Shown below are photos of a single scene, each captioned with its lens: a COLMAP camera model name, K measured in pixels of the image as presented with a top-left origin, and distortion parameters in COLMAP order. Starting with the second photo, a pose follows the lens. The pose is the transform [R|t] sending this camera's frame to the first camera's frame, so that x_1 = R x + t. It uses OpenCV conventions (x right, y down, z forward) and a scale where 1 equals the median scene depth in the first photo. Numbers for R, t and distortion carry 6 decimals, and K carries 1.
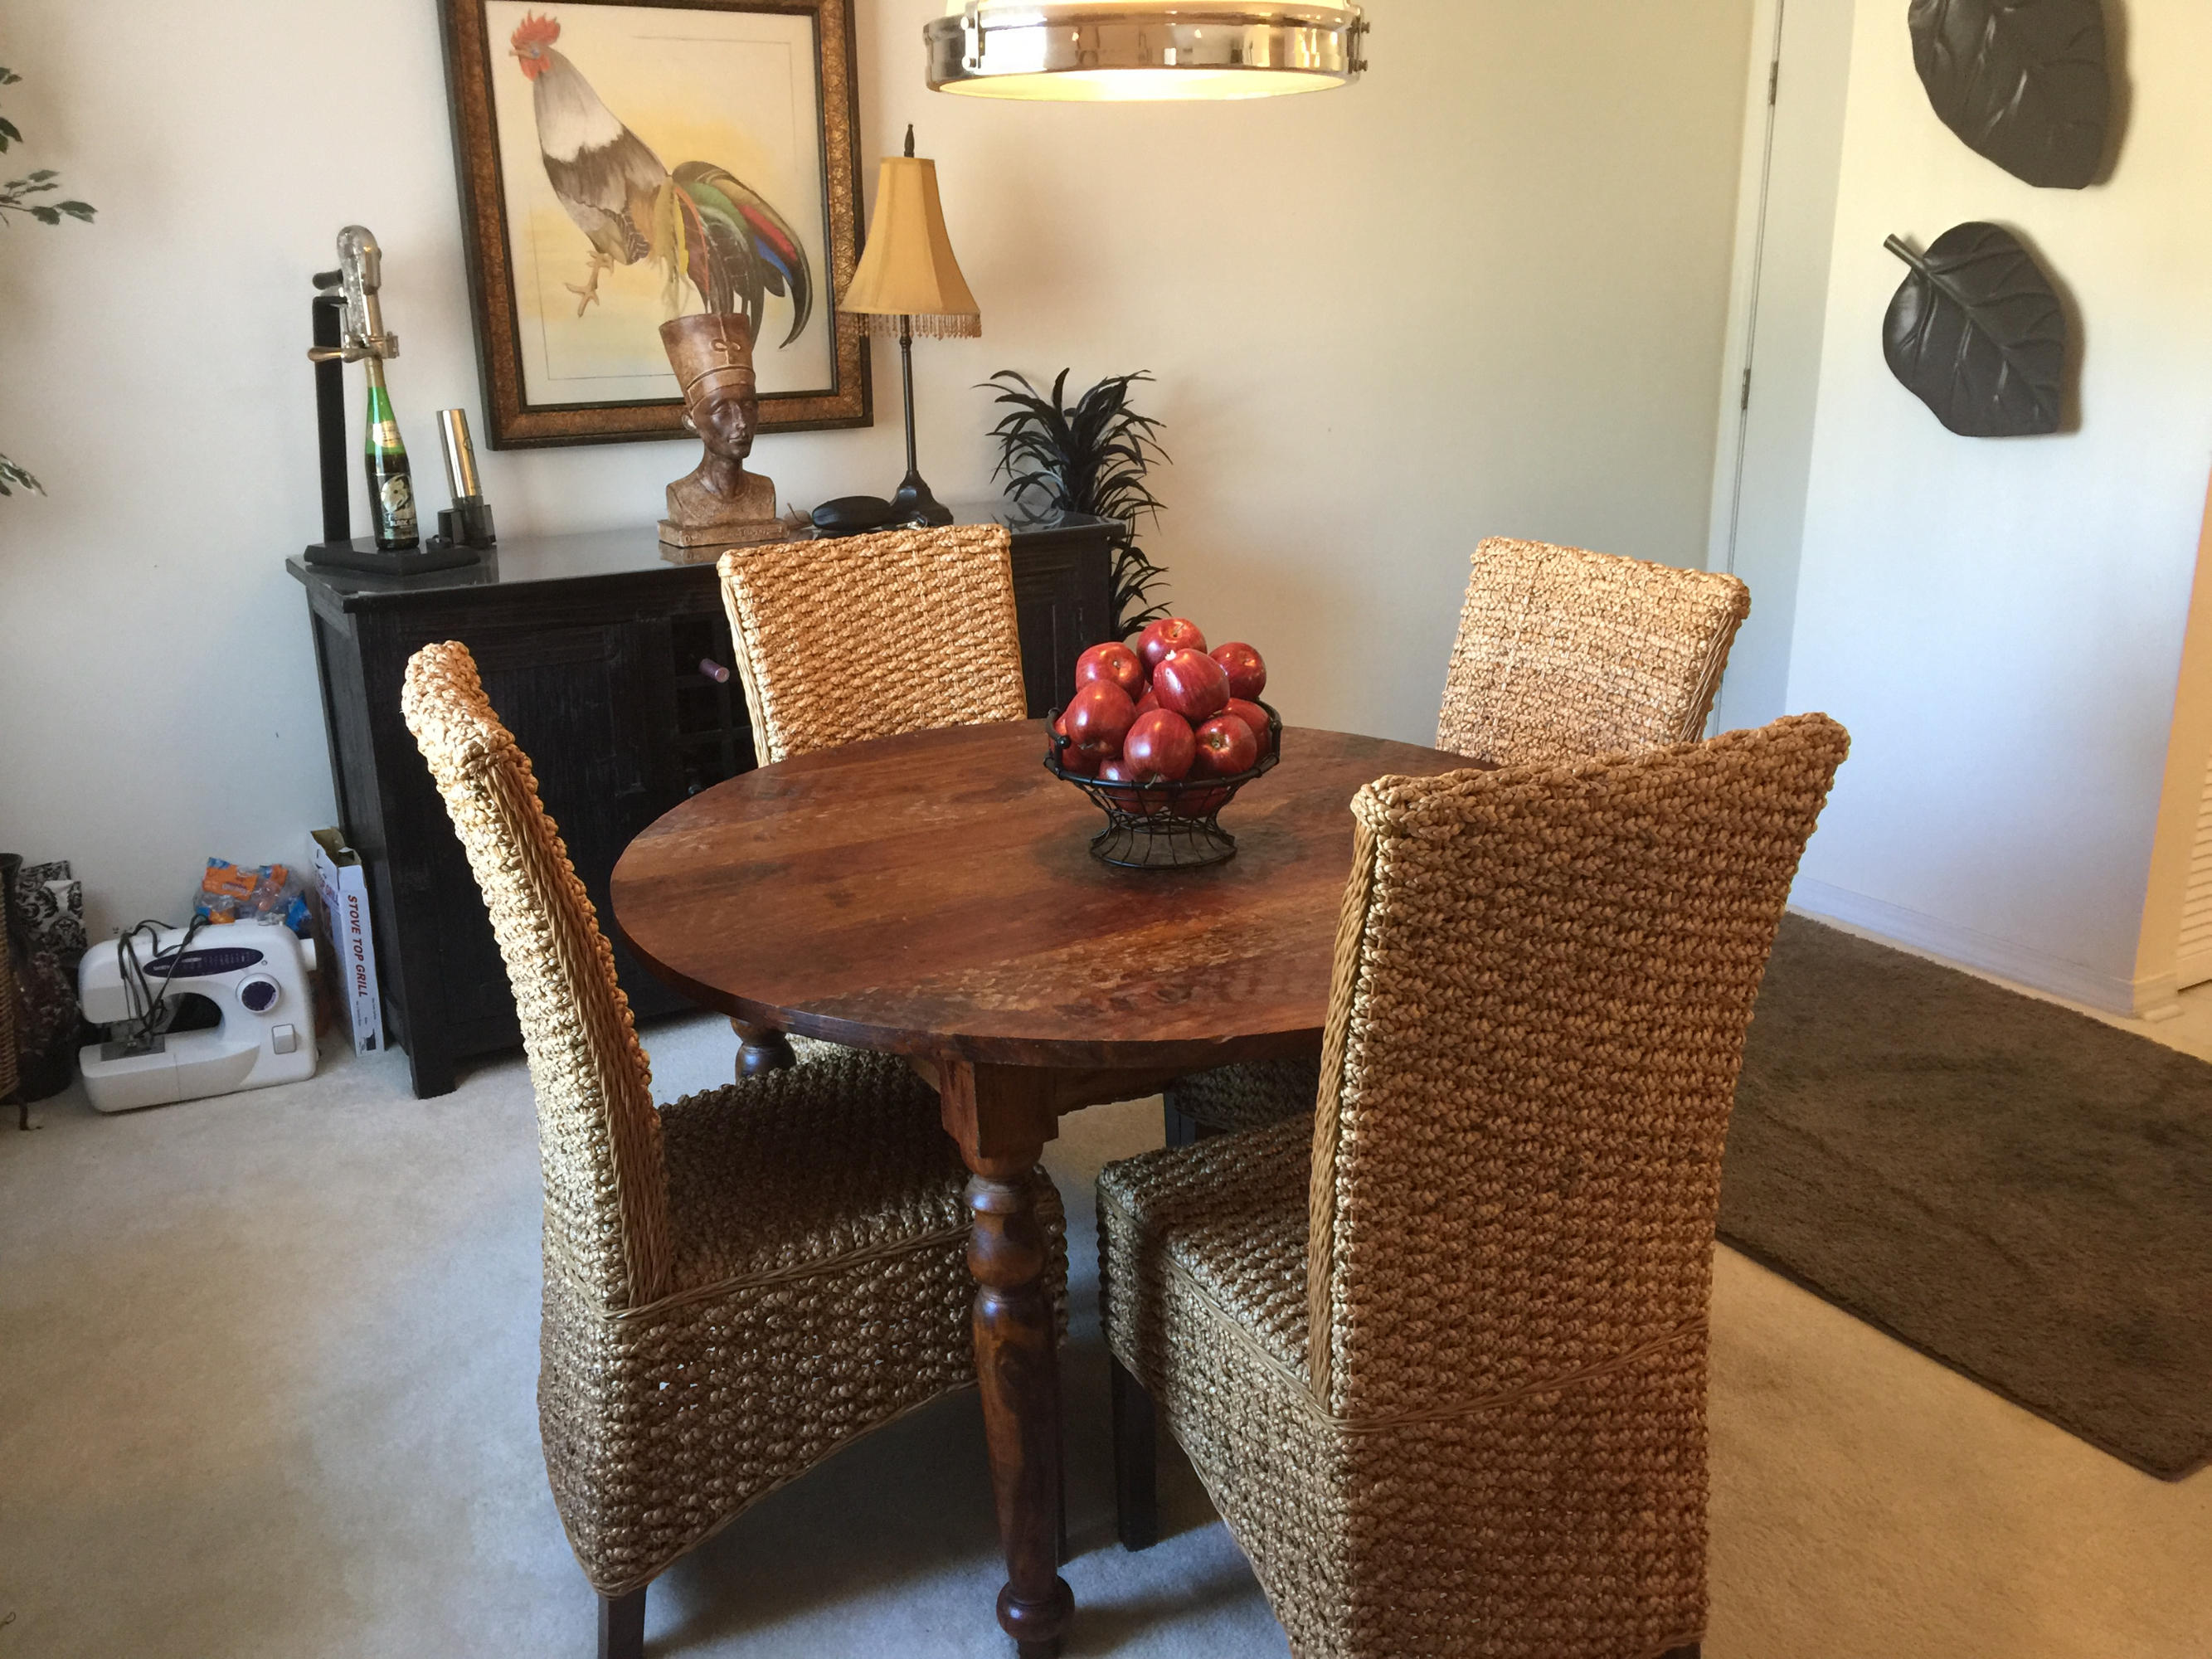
lens RADIAL K [[1865.1, 0, 1116.5], [0, 1865.1, 816.9], [0, 0, 1]] dist [0.083602, -0.116455]
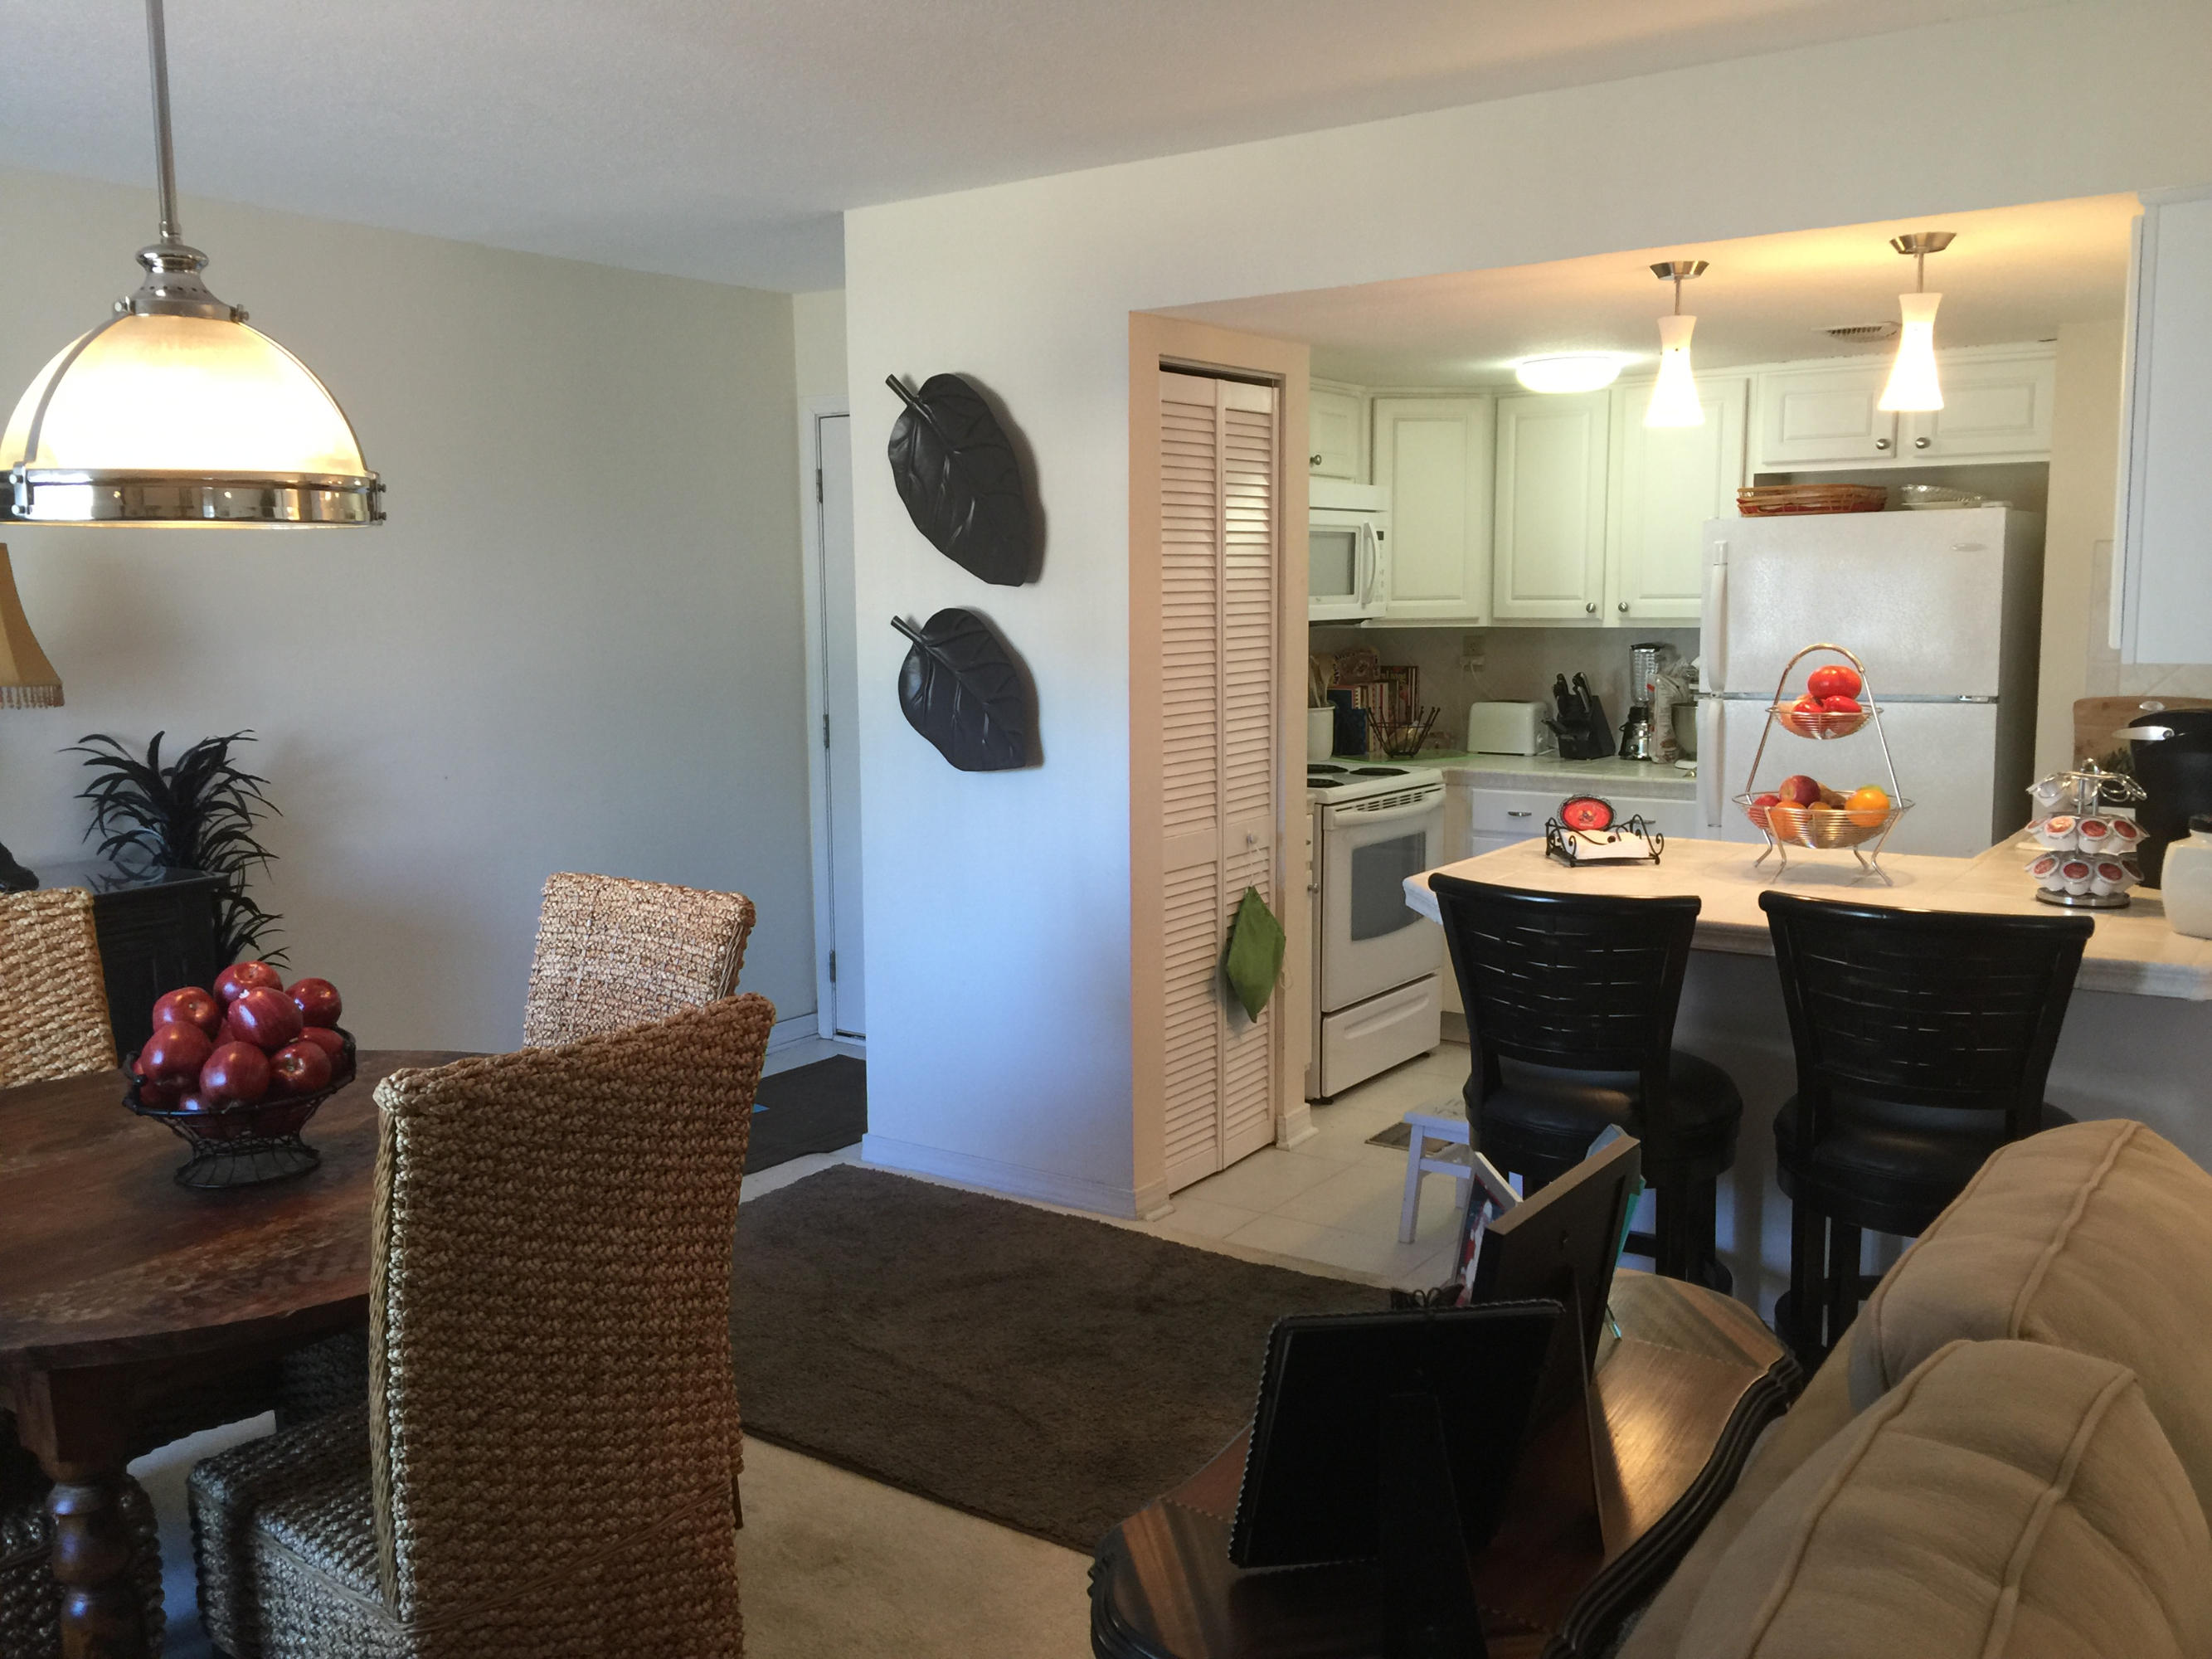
lens RADIAL K [[1865.1, 0, 1116.3], [0, 1865.1, 812.2], [0, 0, 1]] dist [0.083602, -0.116455]
pose [[0.911887, -0.045904, 0.407867, 0.050510], [0.114926, 0.982532, -0.146365, 0.035235], [-0.394024, 0.180343, 0.901233, -0.276004]]
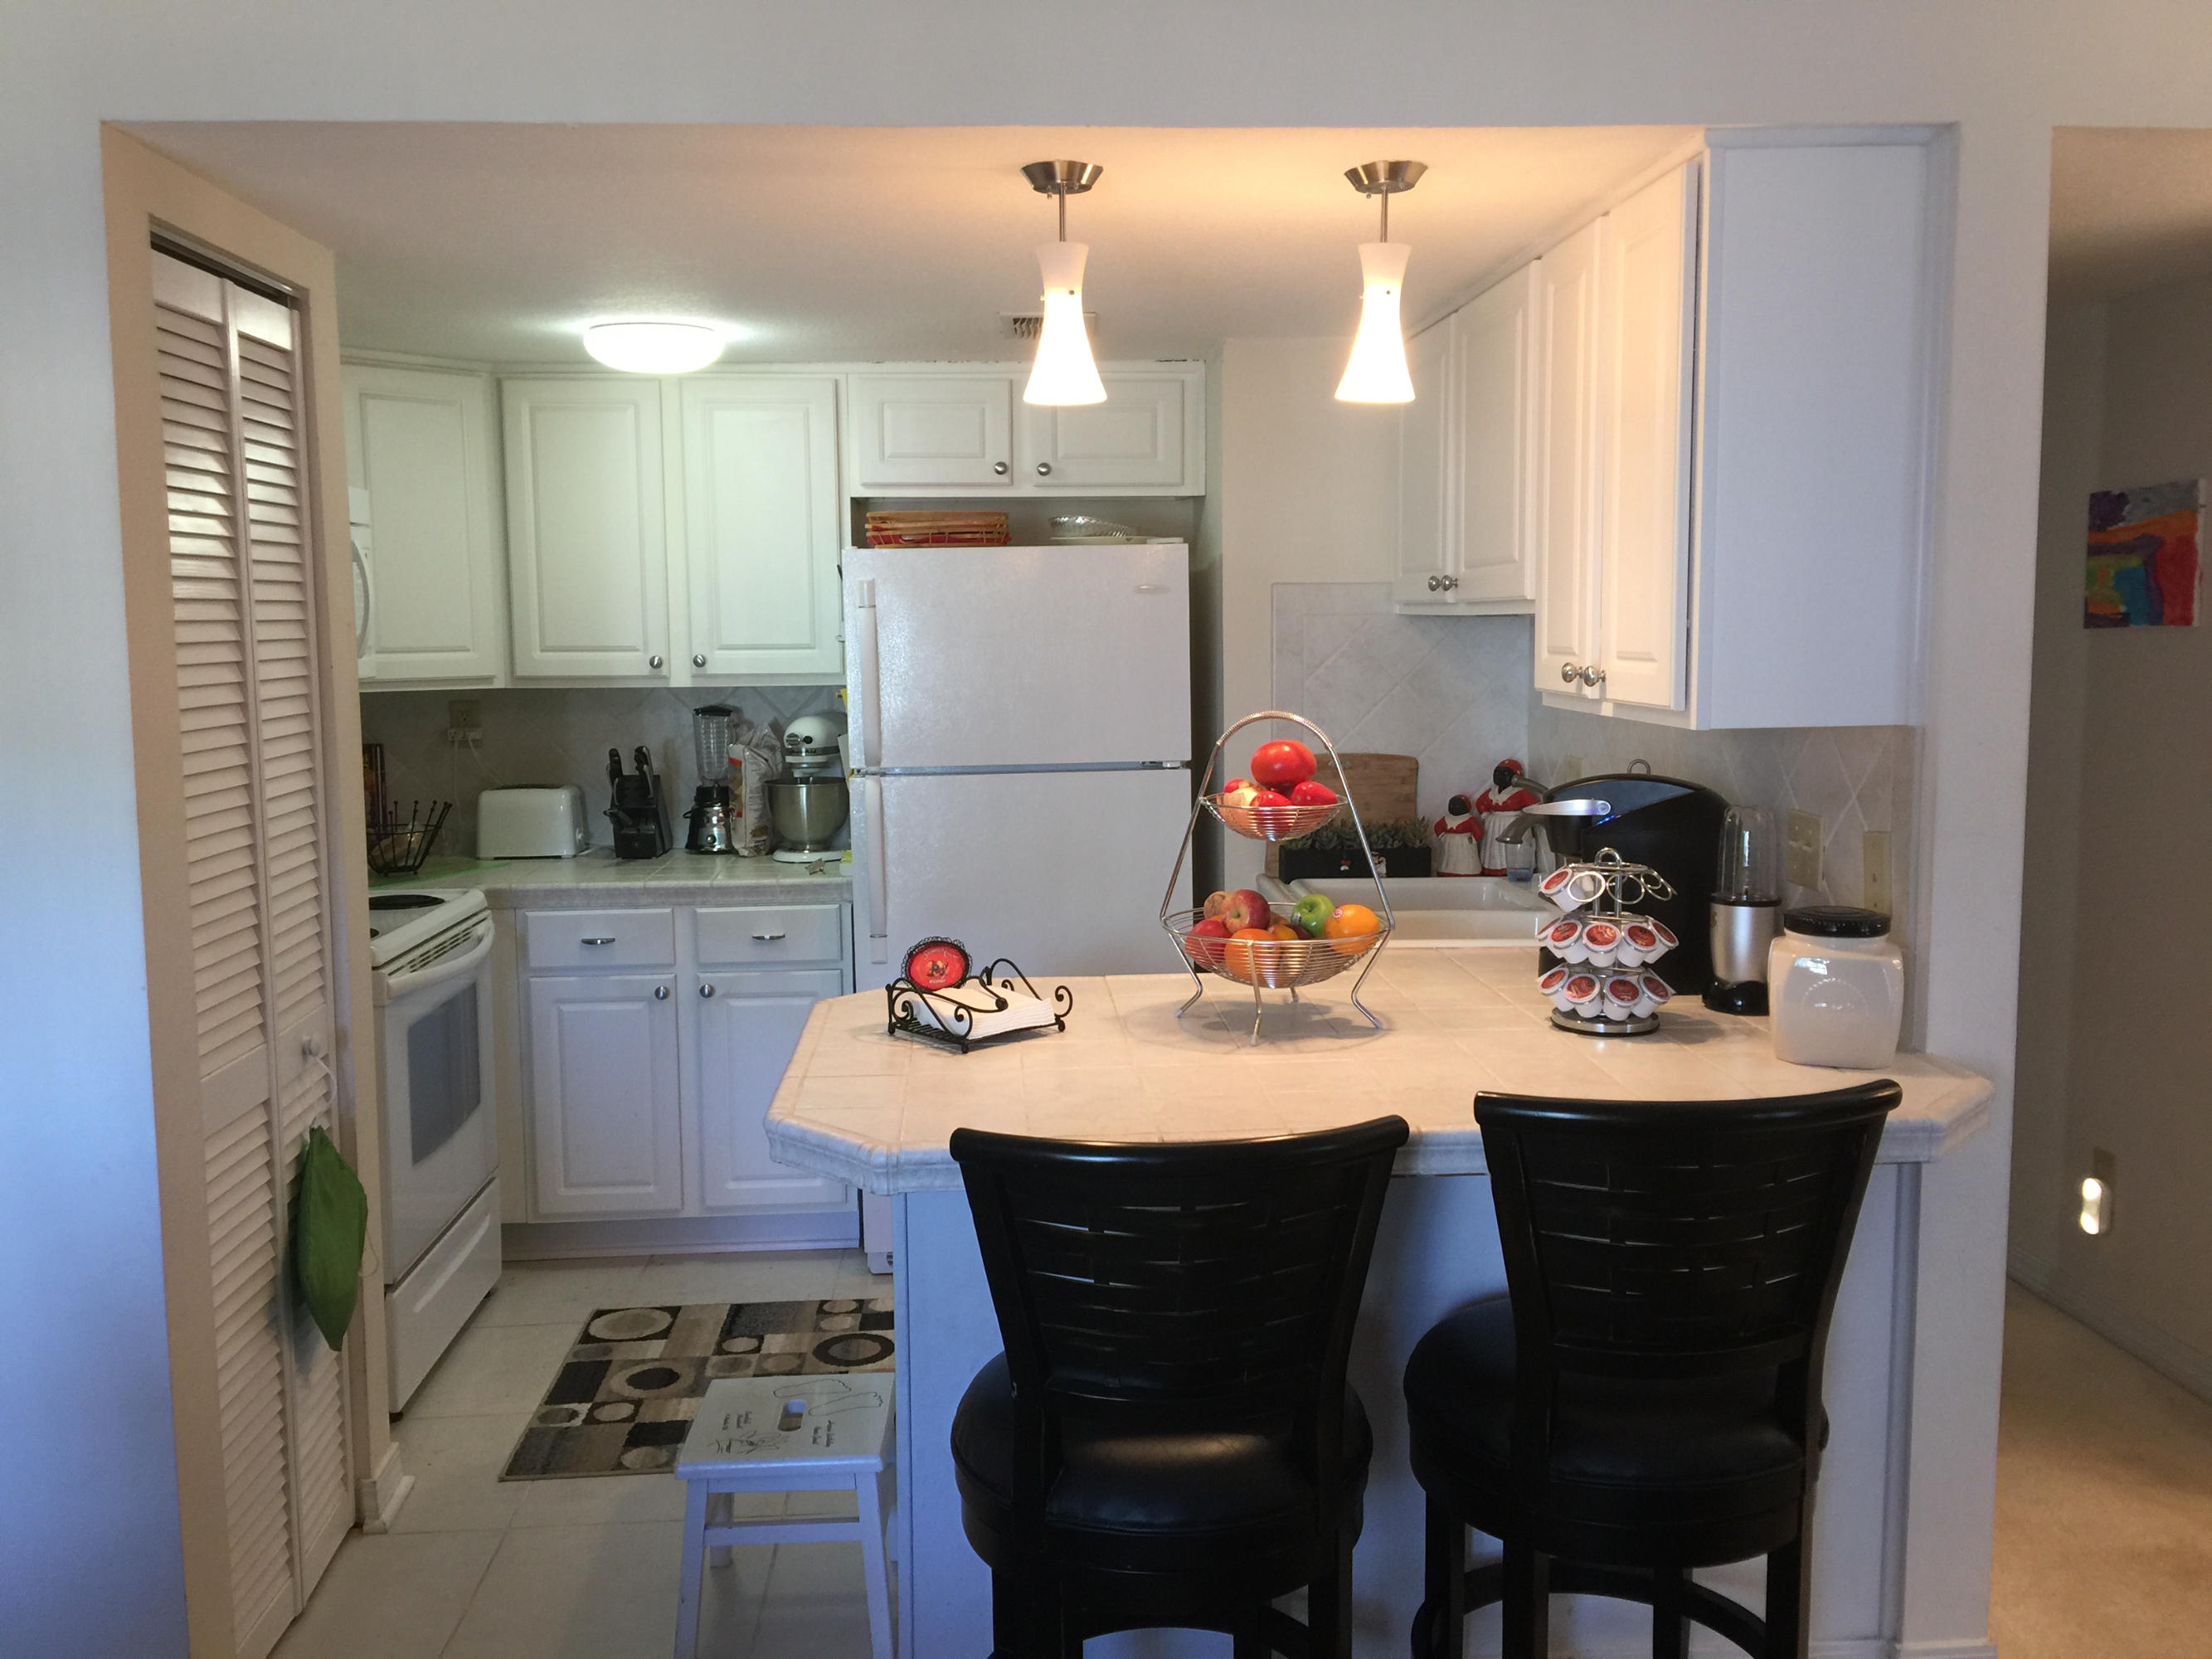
lens RADIAL K [[1865.1, 0, 1110.2], [0, 1865.1, 814.7], [0, 0, 1]] dist [0.083602, -0.116455]
pose [[0.457914, -0.085071, 0.884917, 0.180065], [0.257470, 0.965441, -0.040420, -0.205962], [-0.850896, 0.246348, 0.463992, 0.525959]]
